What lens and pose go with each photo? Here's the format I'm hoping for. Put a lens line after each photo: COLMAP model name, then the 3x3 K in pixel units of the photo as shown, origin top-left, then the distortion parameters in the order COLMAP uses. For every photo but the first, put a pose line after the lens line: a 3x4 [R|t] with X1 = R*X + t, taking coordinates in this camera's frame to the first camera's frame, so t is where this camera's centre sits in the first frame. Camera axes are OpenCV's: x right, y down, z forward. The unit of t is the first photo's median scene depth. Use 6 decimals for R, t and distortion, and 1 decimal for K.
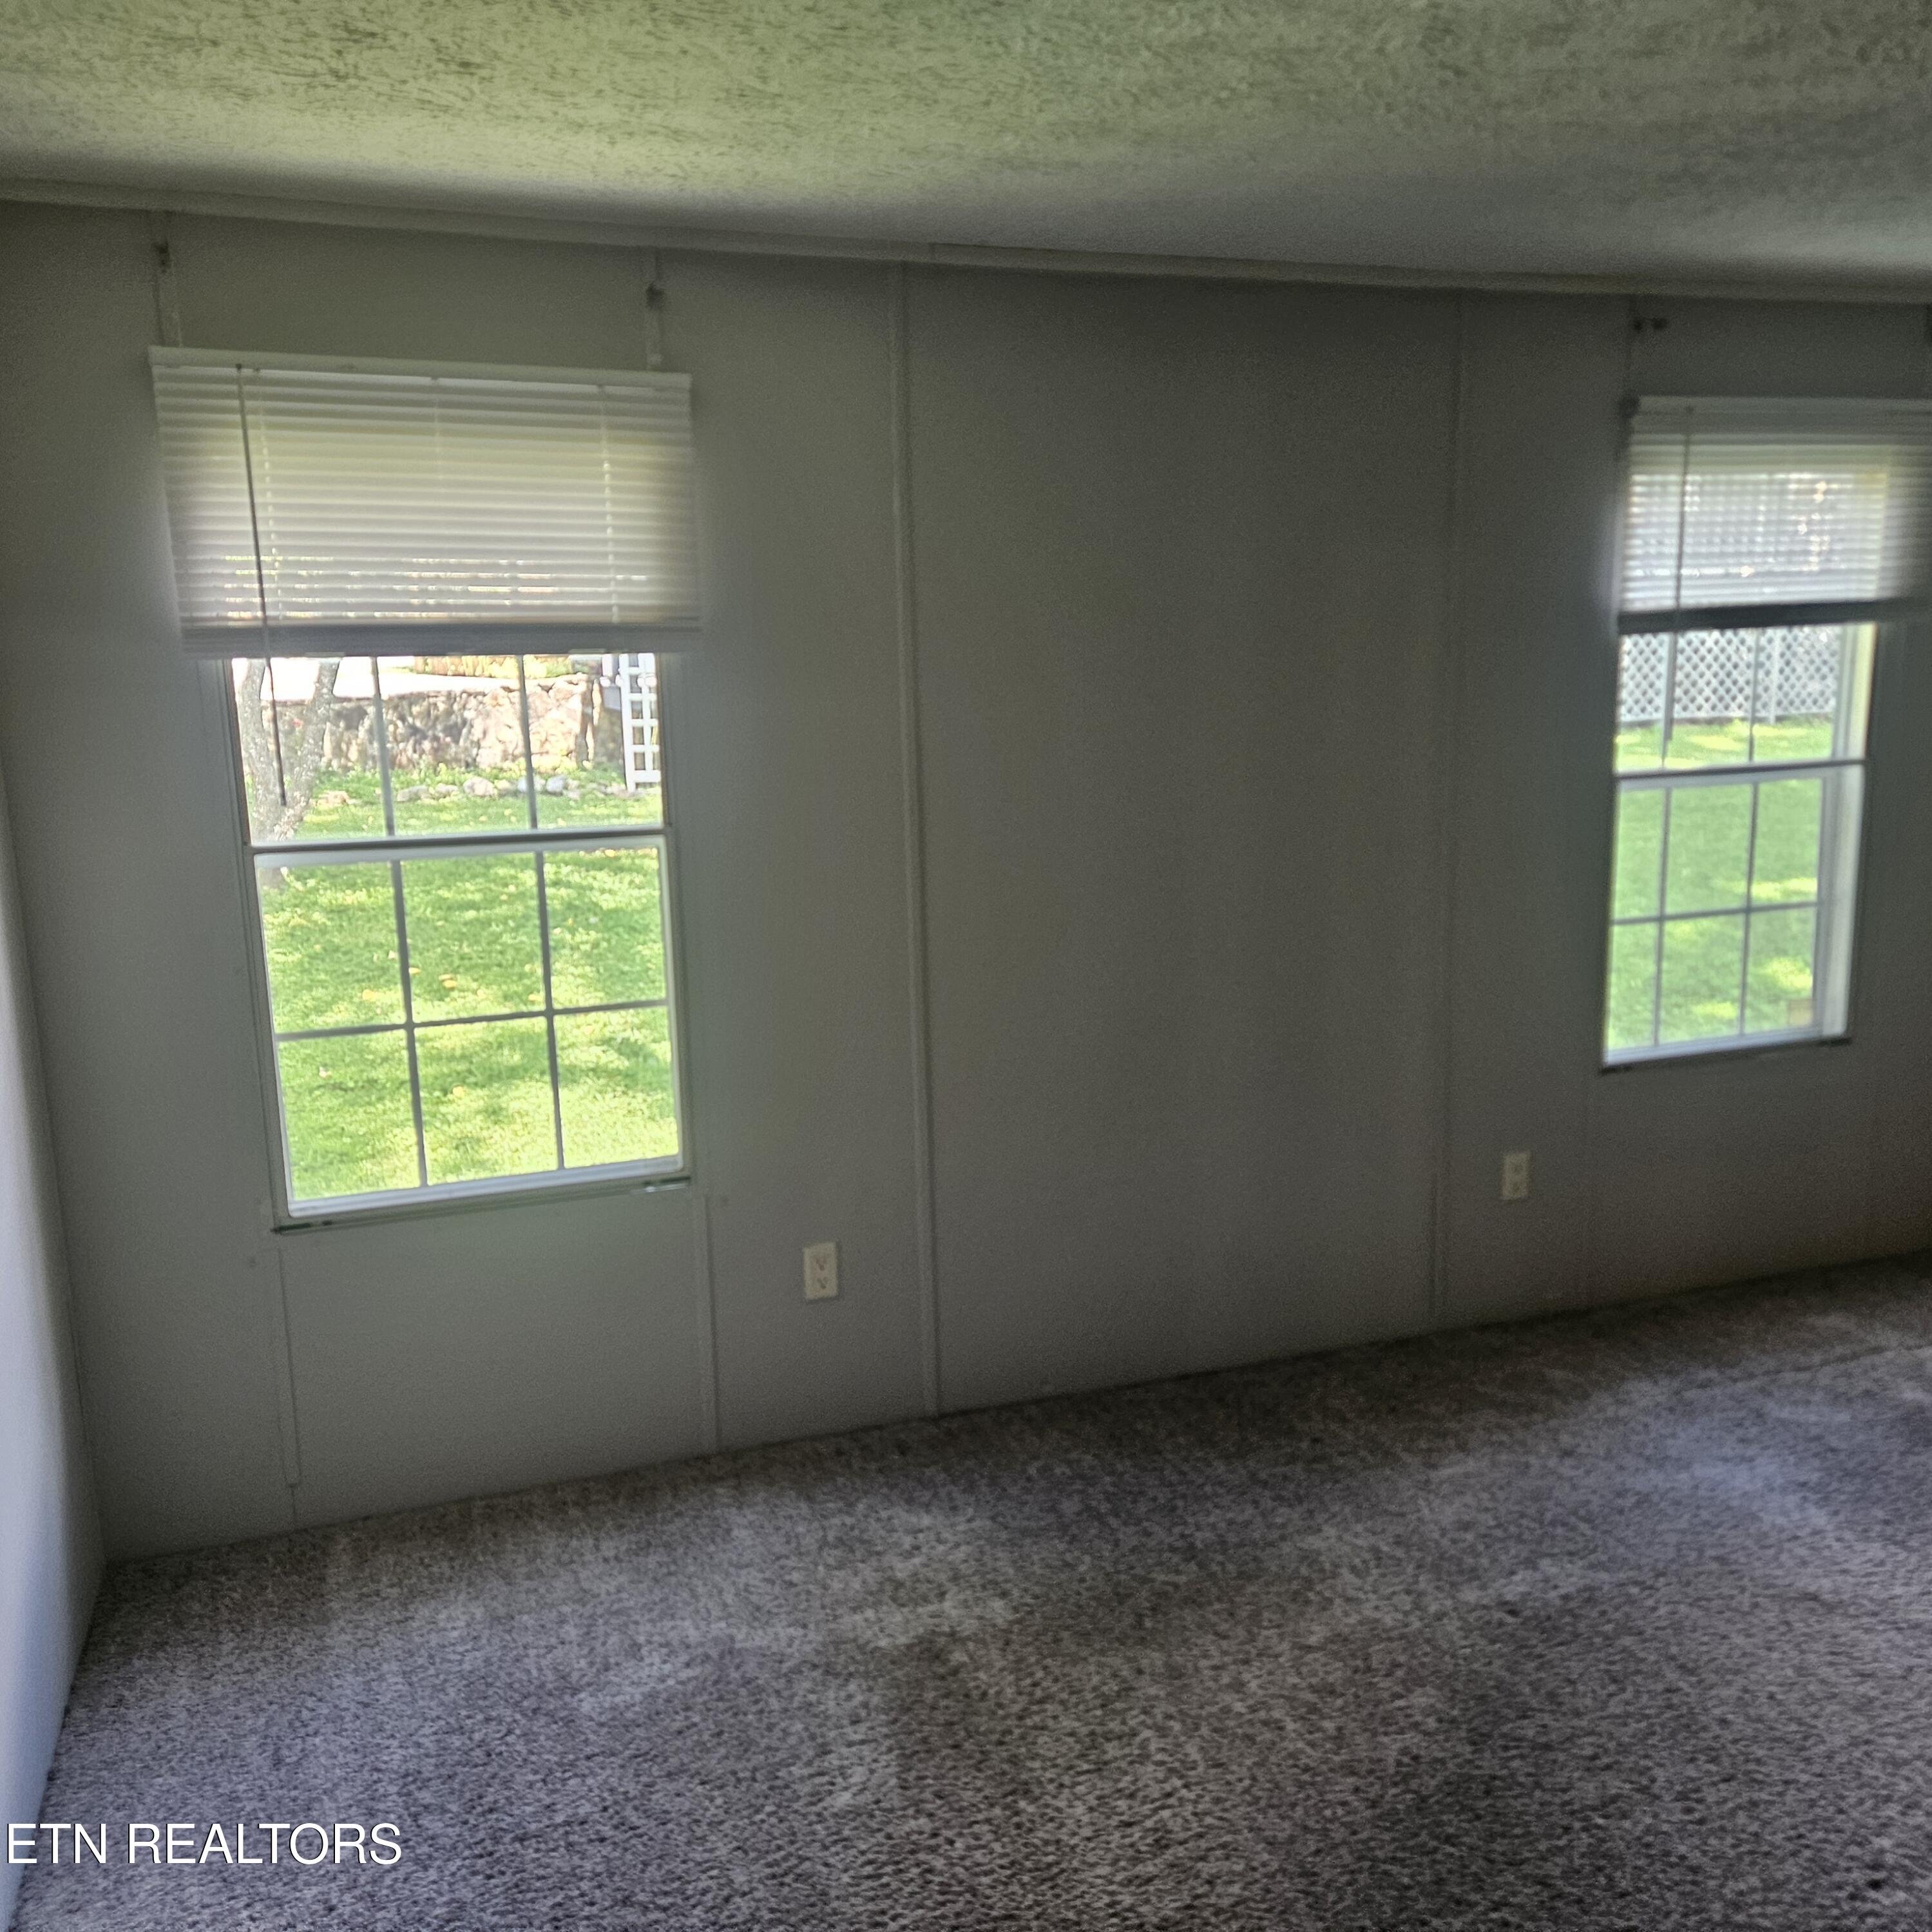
lens RADIAL K [[1687.9, 0, 959.2], [0, 1687.9, 994.7], [0, 0, 1]] dist [0.040481, -0.008233]
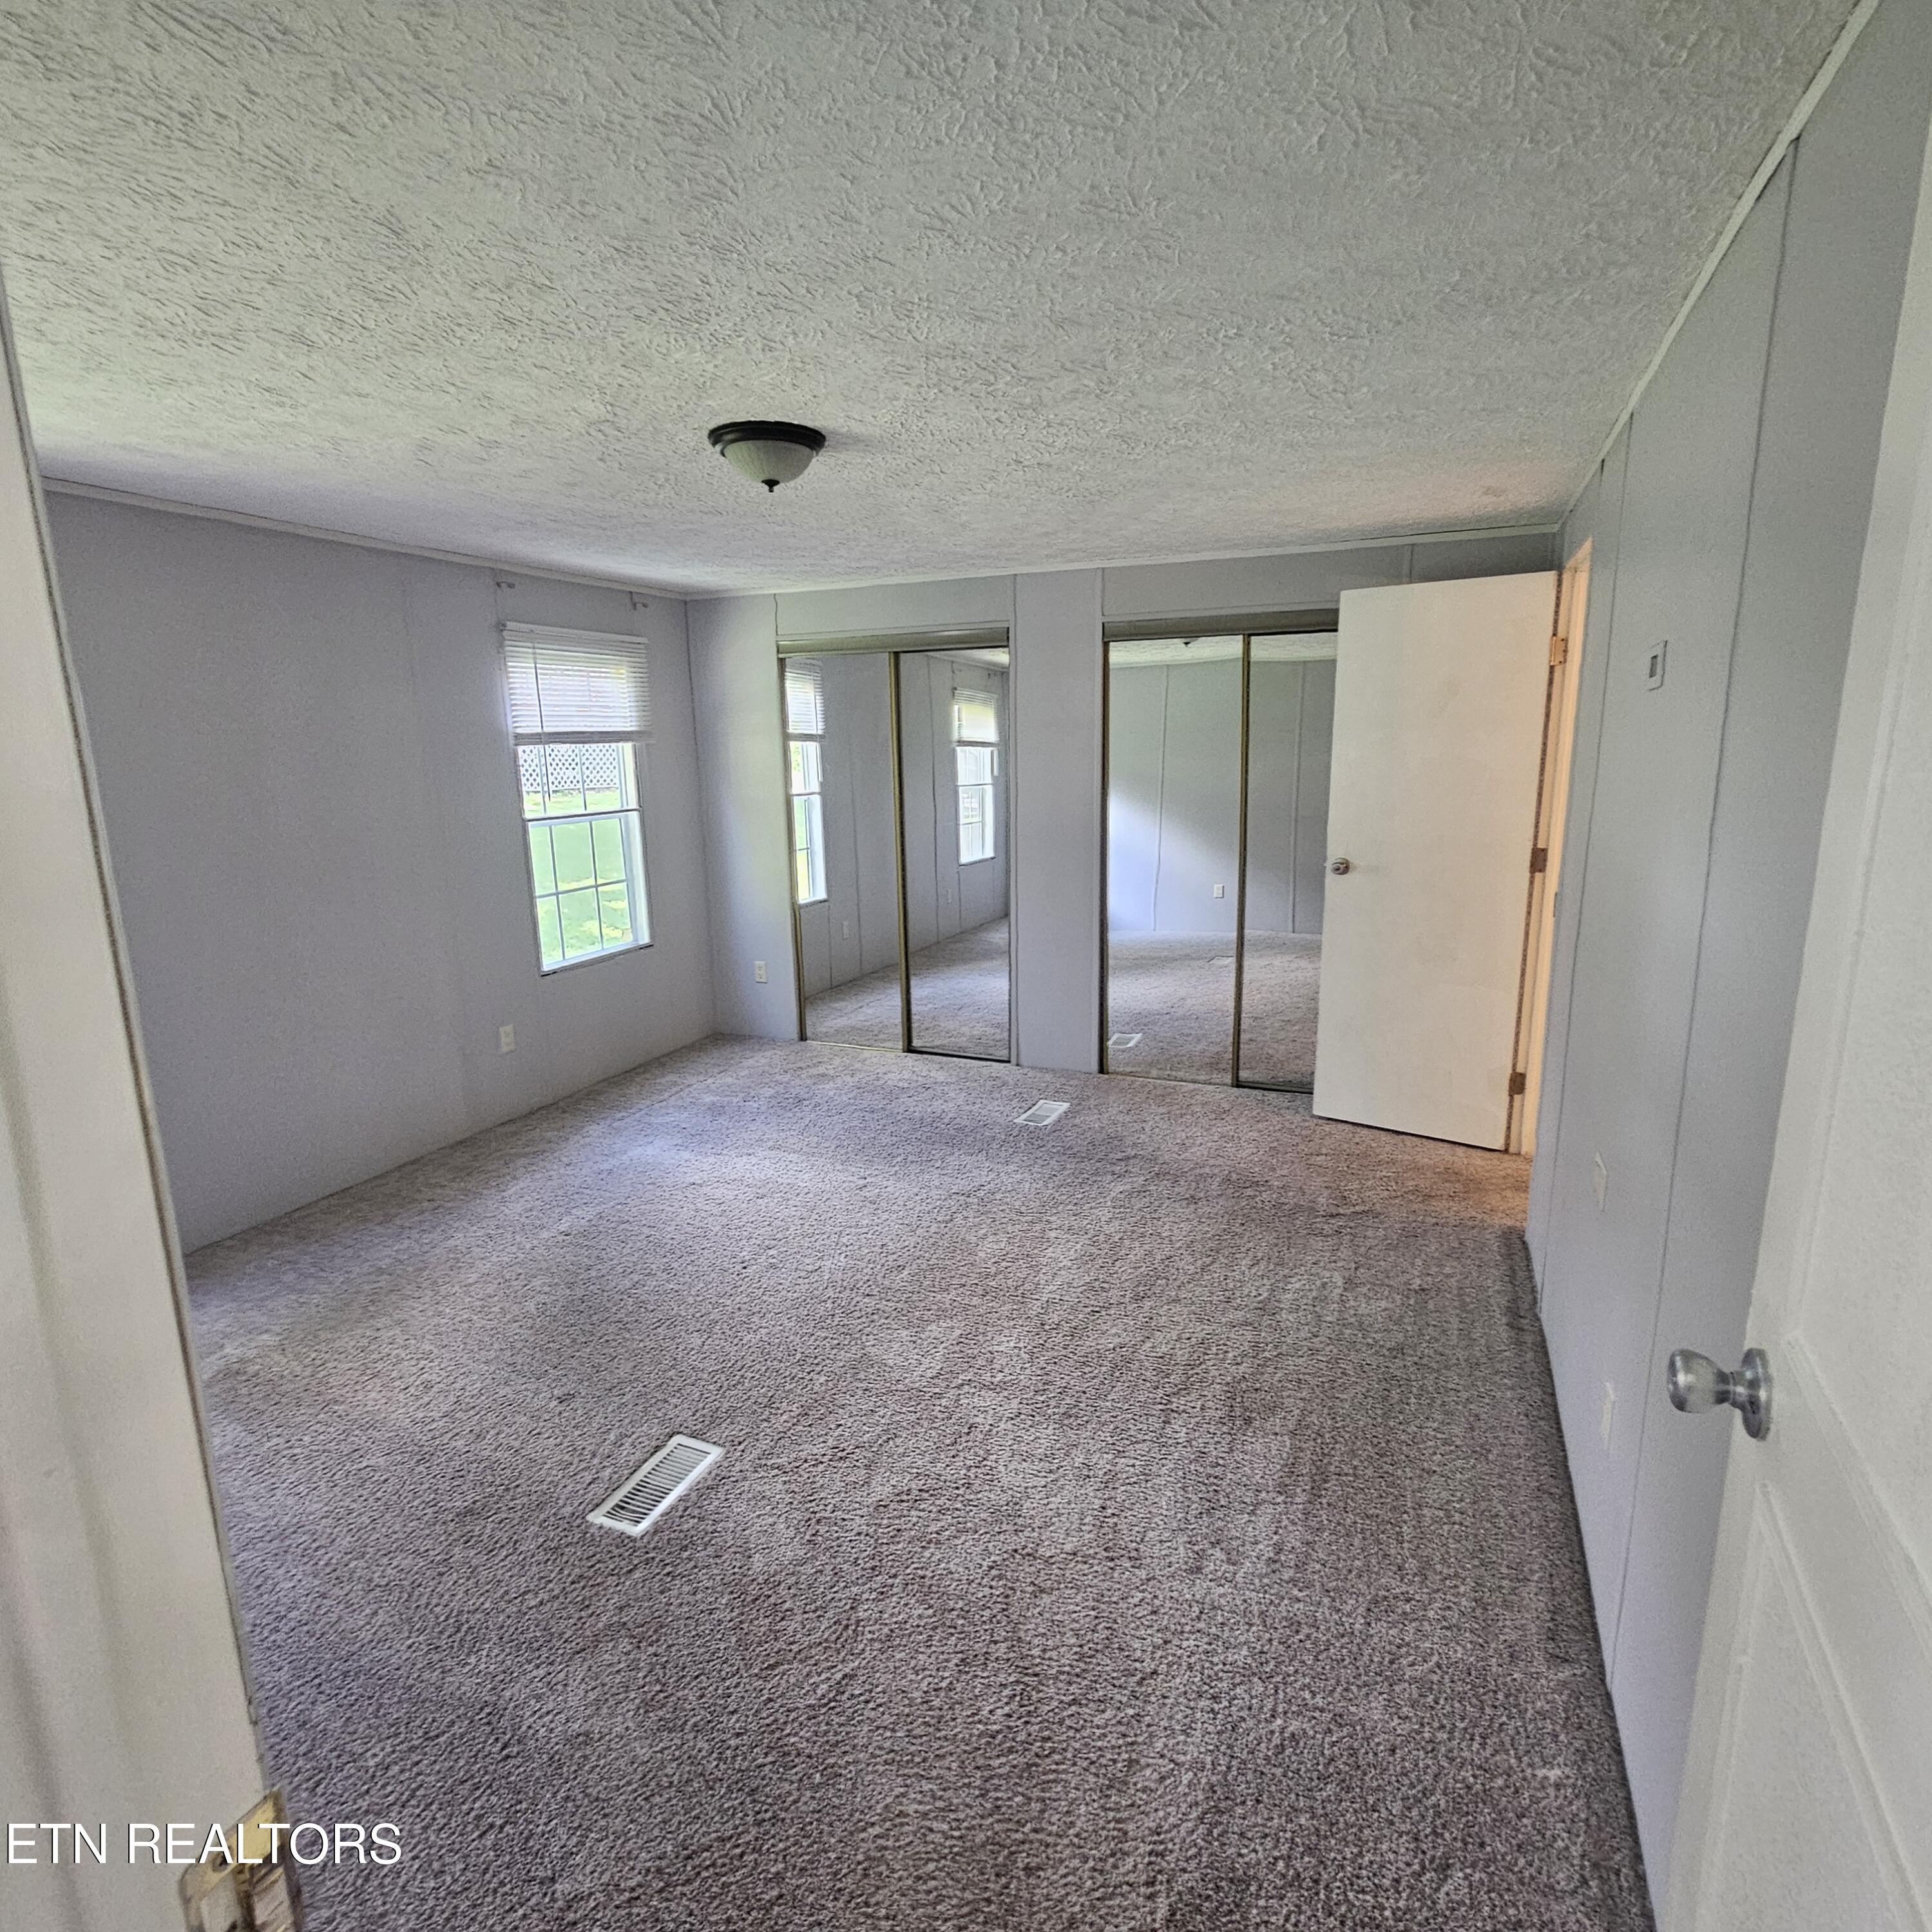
lens RADIAL K [[1043.1, 0, 971.7], [0, 1043.1, 978.7], [0, 0, 1]] dist [0.000474, 0.000231]
pose [[0.673072, -0.149760, 0.724255, -0.158470], [0.138747, 0.987465, 0.075245, 0.029778], [-0.726446, 0.049843, 0.685414, -0.163176]]
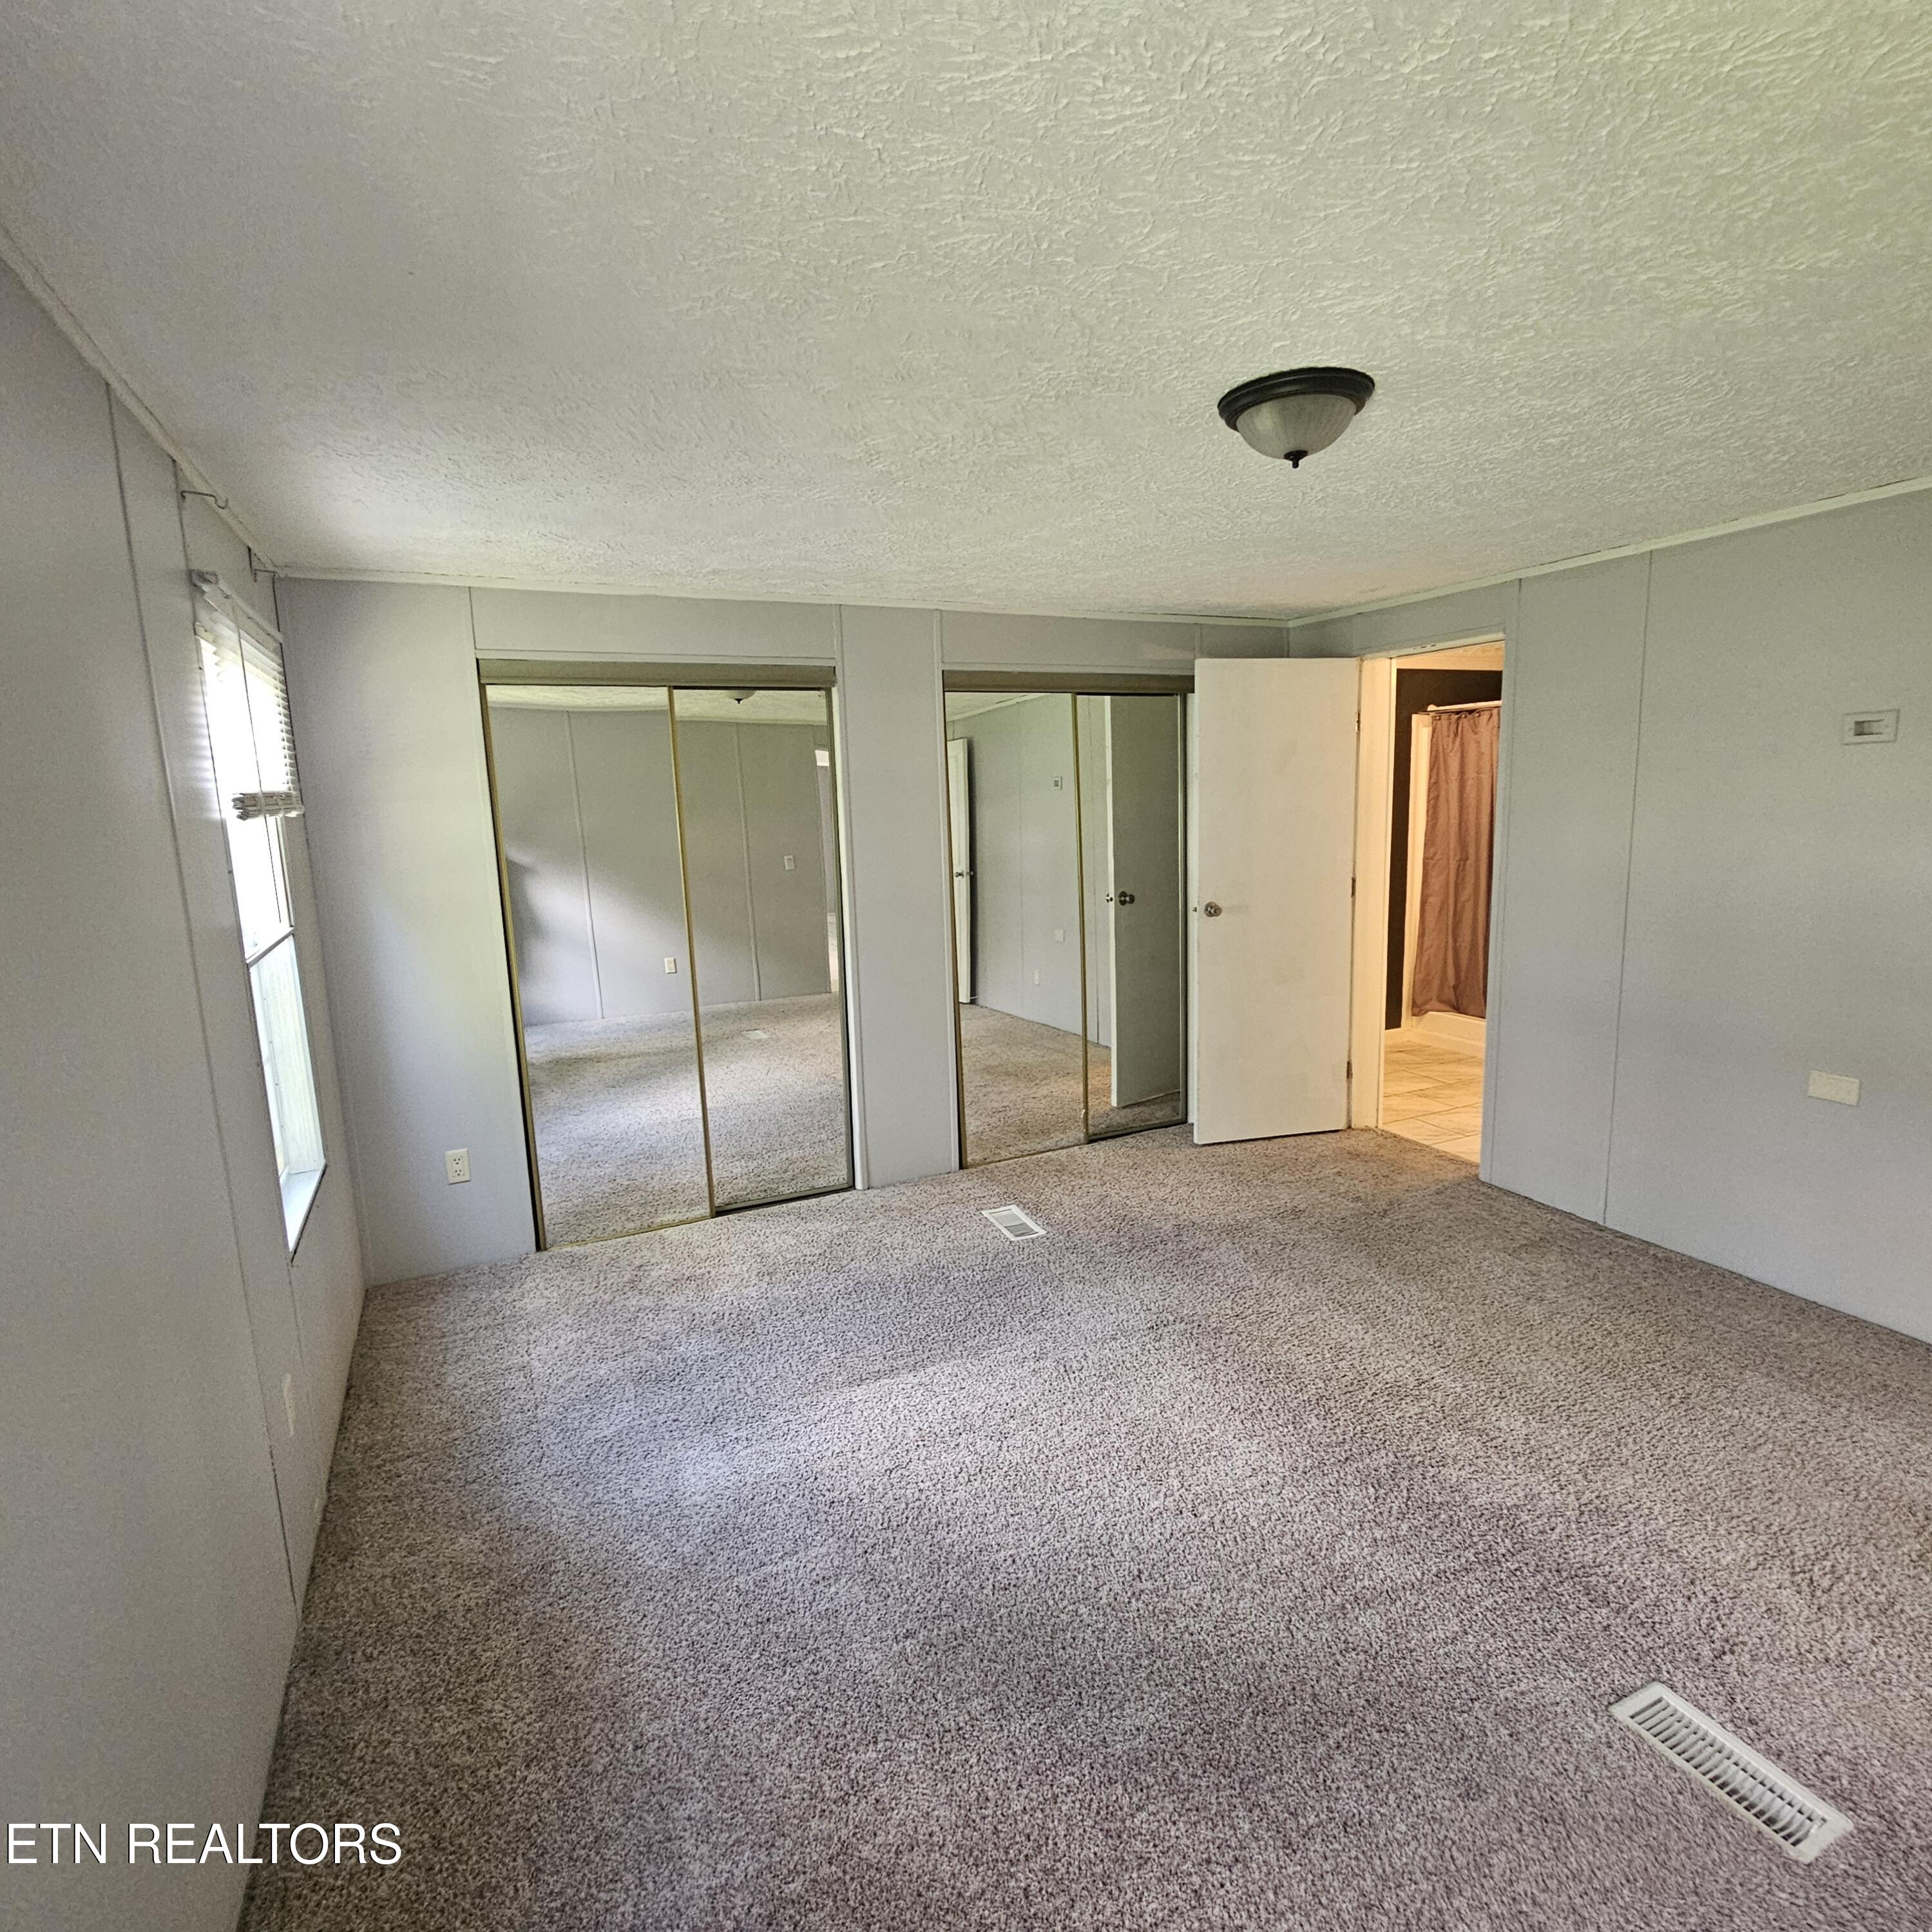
lens RADIAL K [[1081.8, 0, 966.0], [0, 1081.8, 966.0], [0, 0, 1]] dist [0.000809, -0.000449]
pose [[-0.101540, -0.142610, 0.984557, -0.276362], [0.218586, 0.962289, 0.161928, -0.144029], [-0.970520, 0.231652, -0.066538, 0.645817]]
